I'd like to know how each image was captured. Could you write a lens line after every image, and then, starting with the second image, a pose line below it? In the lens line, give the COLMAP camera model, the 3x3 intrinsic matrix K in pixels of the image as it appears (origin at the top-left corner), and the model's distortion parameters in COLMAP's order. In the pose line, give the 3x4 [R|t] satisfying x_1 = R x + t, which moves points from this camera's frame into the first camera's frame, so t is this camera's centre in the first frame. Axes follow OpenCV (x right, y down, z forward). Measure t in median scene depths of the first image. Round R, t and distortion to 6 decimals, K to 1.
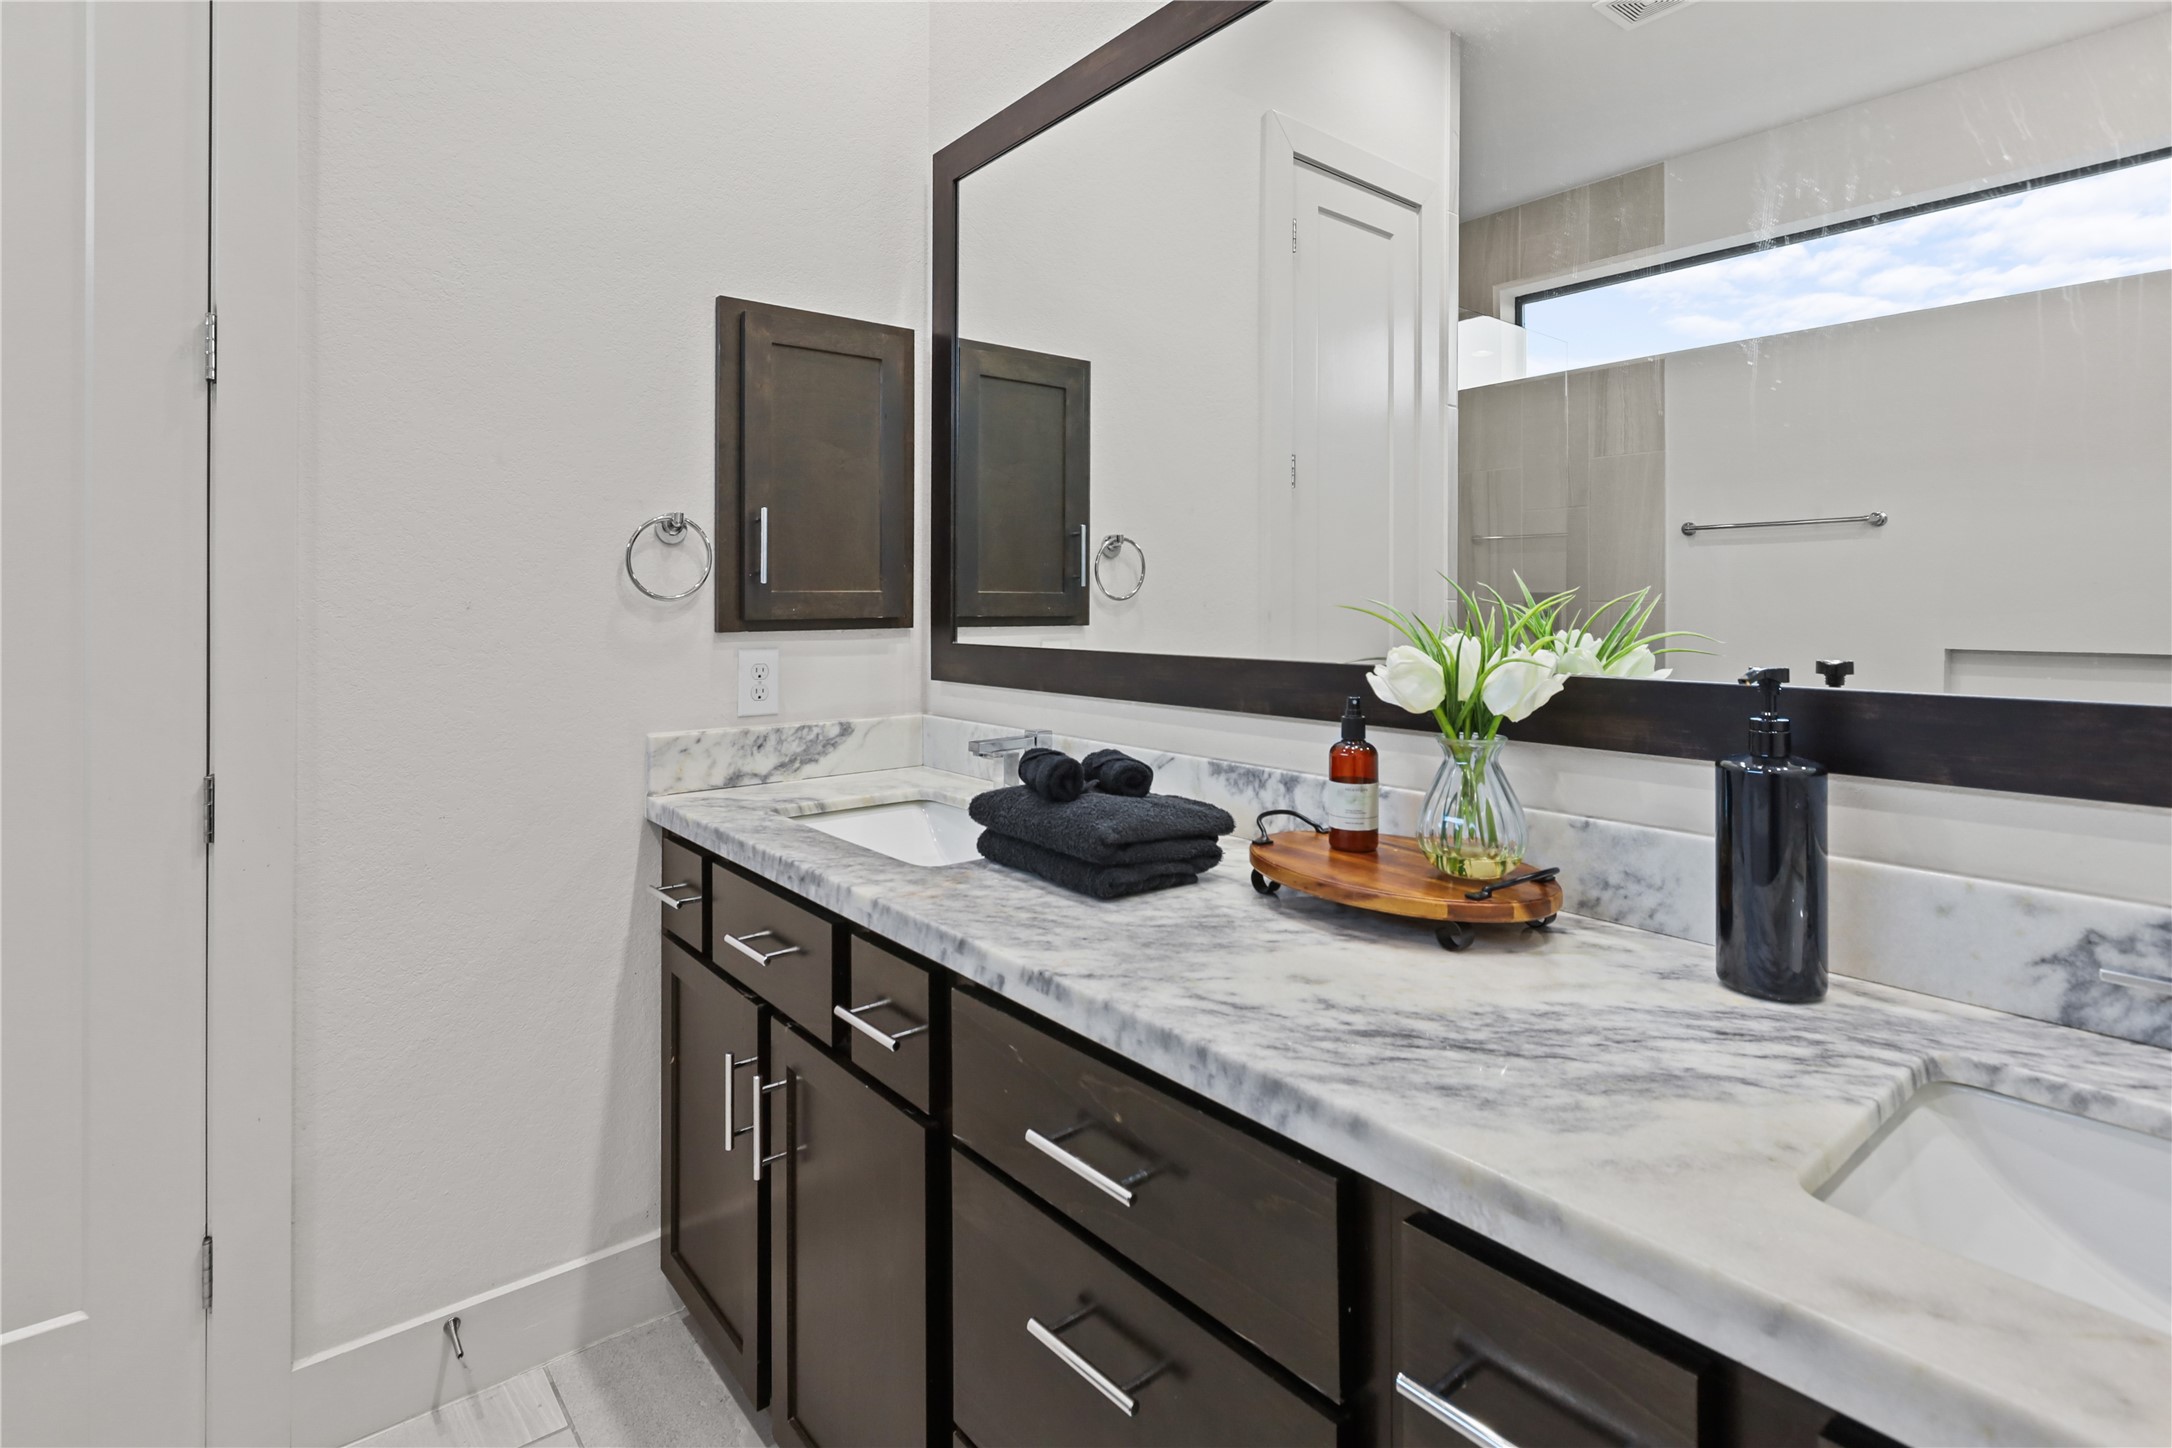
lens RADIAL K [[1077.2, 0, 1058.7], [0, 1077.2, 617.5], [0, 0, 1]] dist [-0.003331, 0.000422]
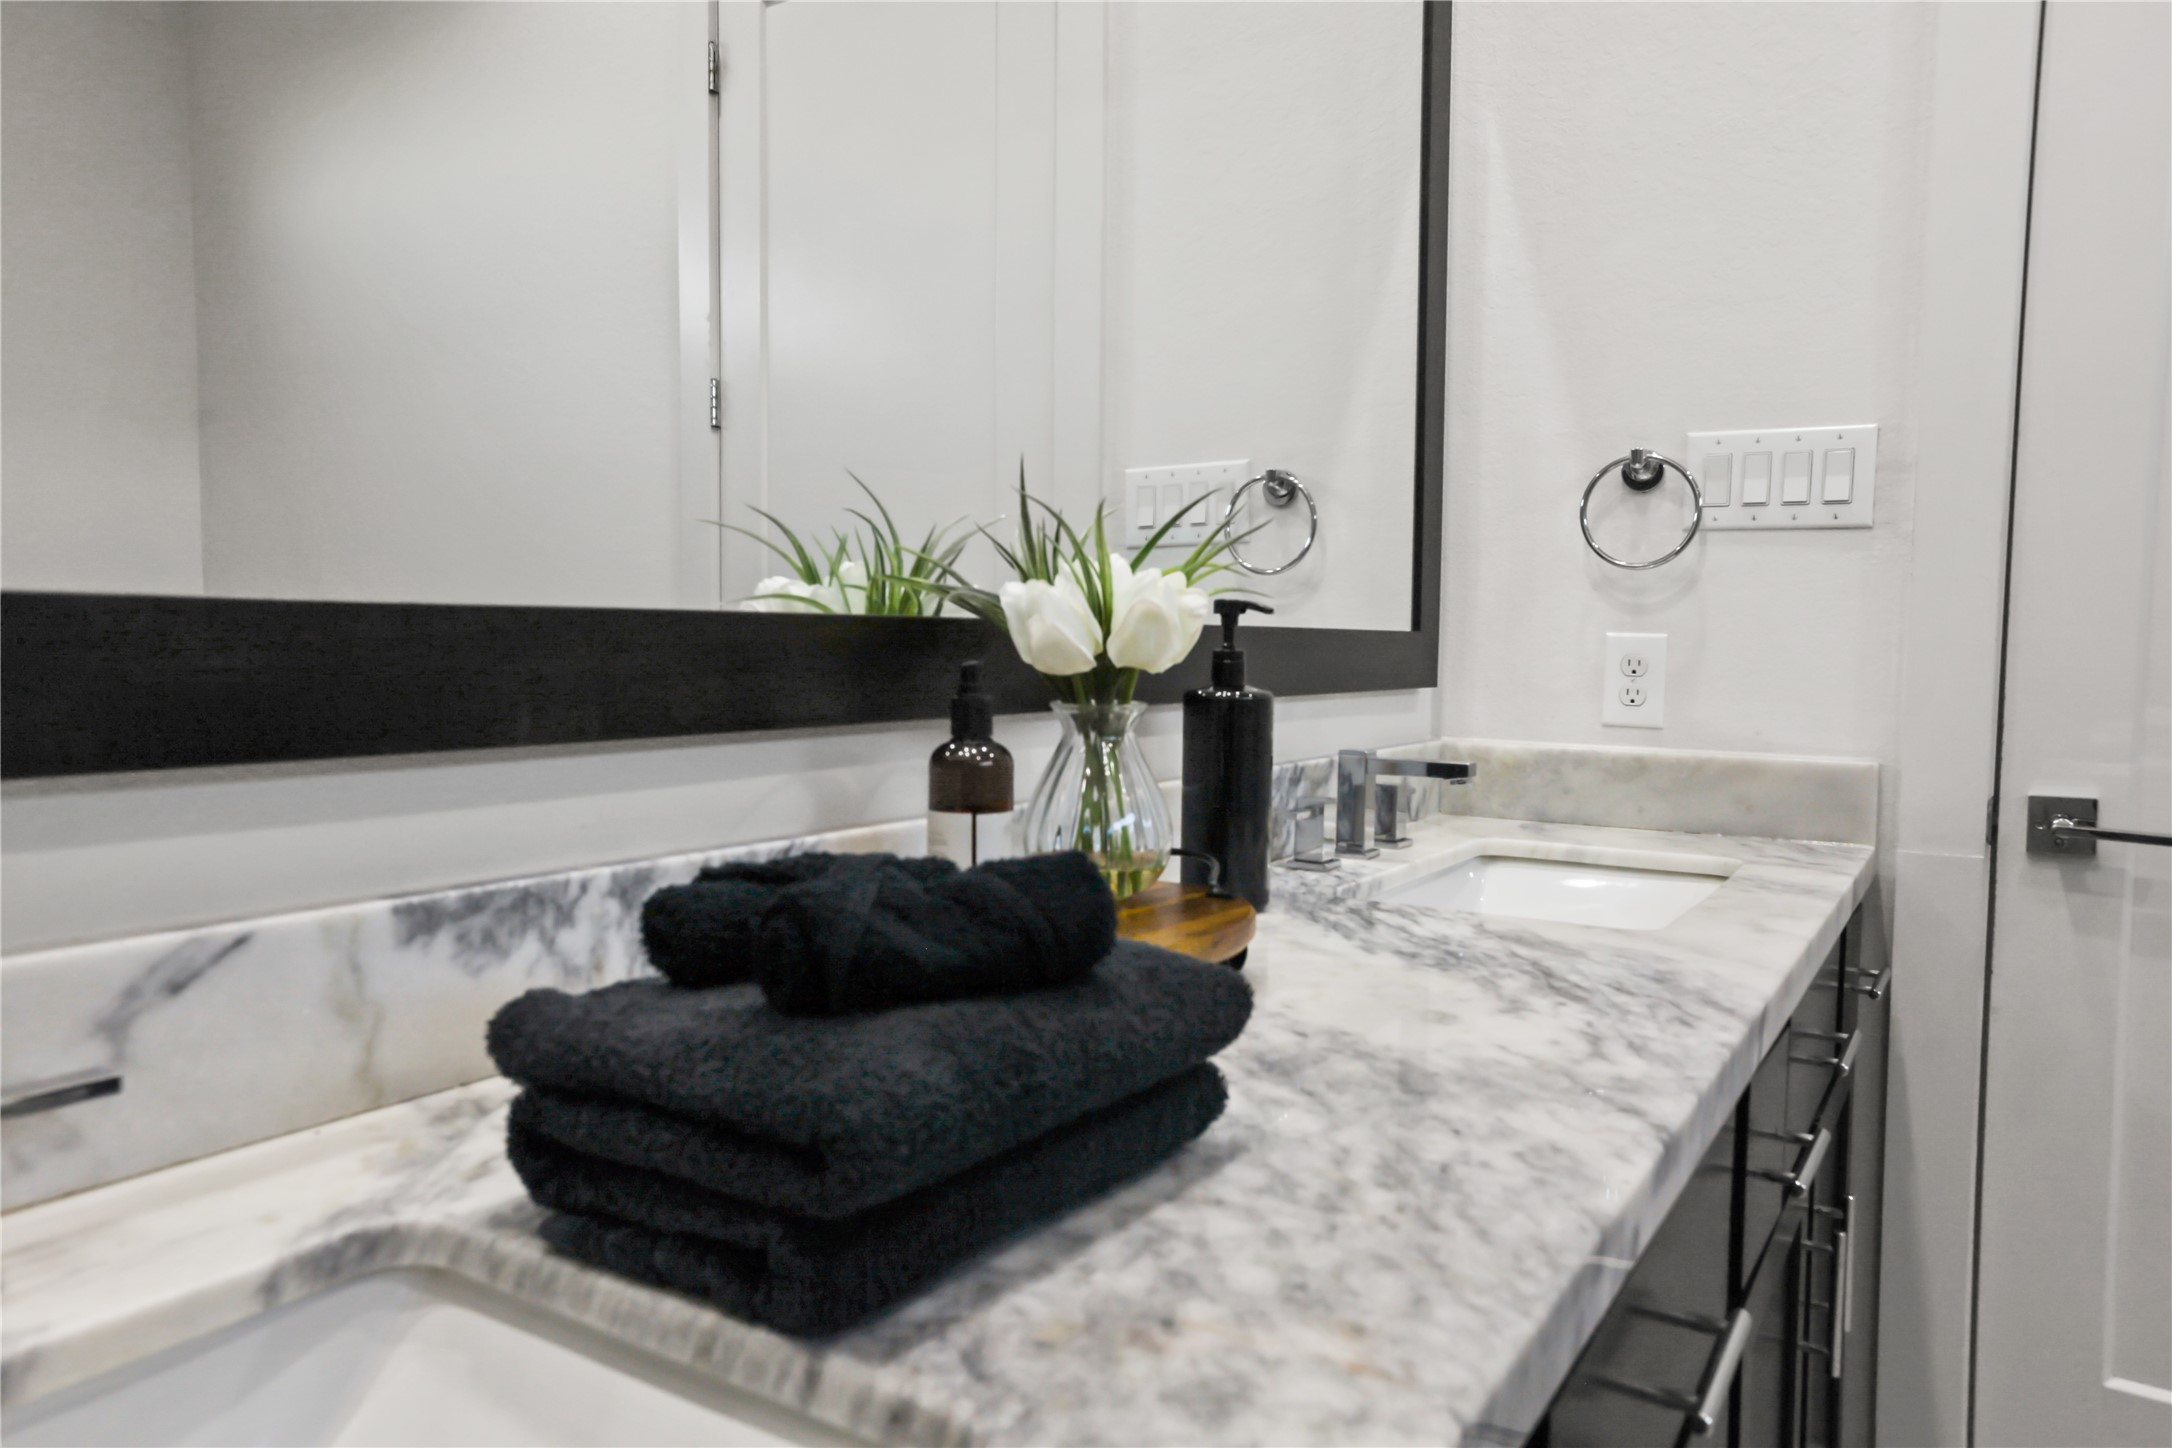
lens RADIAL K [[1460.4, 0, 1072.3], [0, 1460.4, 725.4], [0, 0, 1]] dist [-0.050030, 0.082035]
pose [[-0.327191, -0.056197, 0.943286, -0.507336], [0.001001, 0.998209, 0.059816, 0.065226], [-0.944958, 0.020516, -0.326548, 1.295923]]
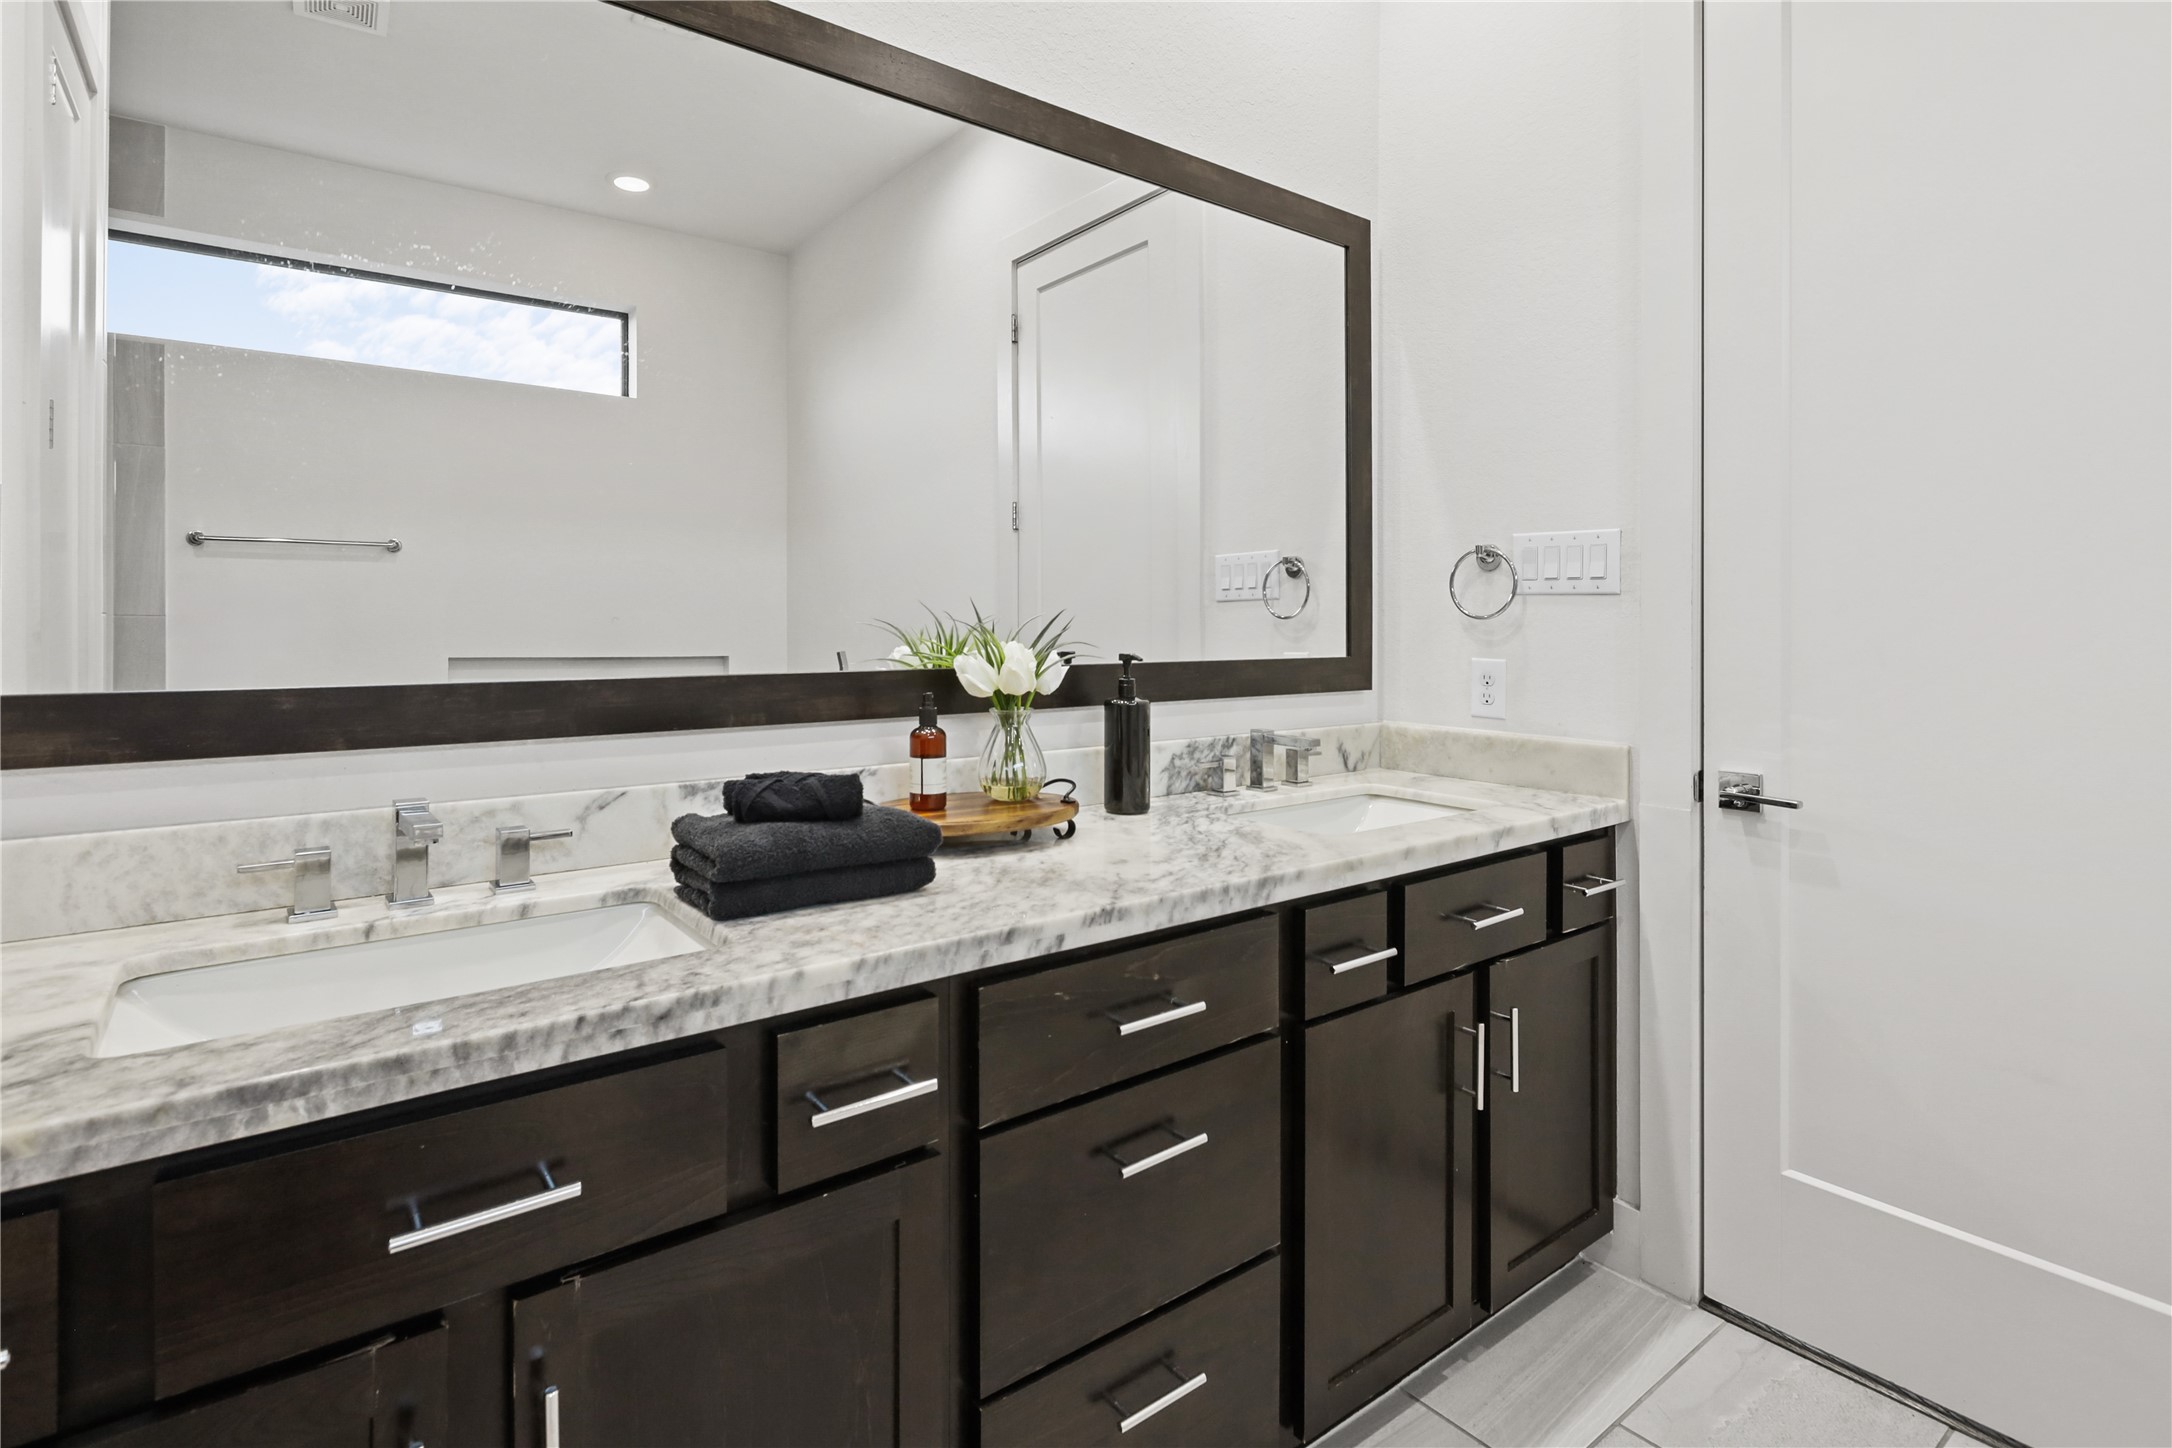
lens RADIAL K [[1077.2, 0, 1058.7], [0, 1077.2, 617.5], [0, 0, 1]] dist [-0.003331, 0.000422]
pose [[0.018202, 0.005452, 0.999819, -1.124252], [0.008573, 0.999948, -0.005609, -0.011425], [-0.999798, 0.008673, 0.018154, 0.880583]]
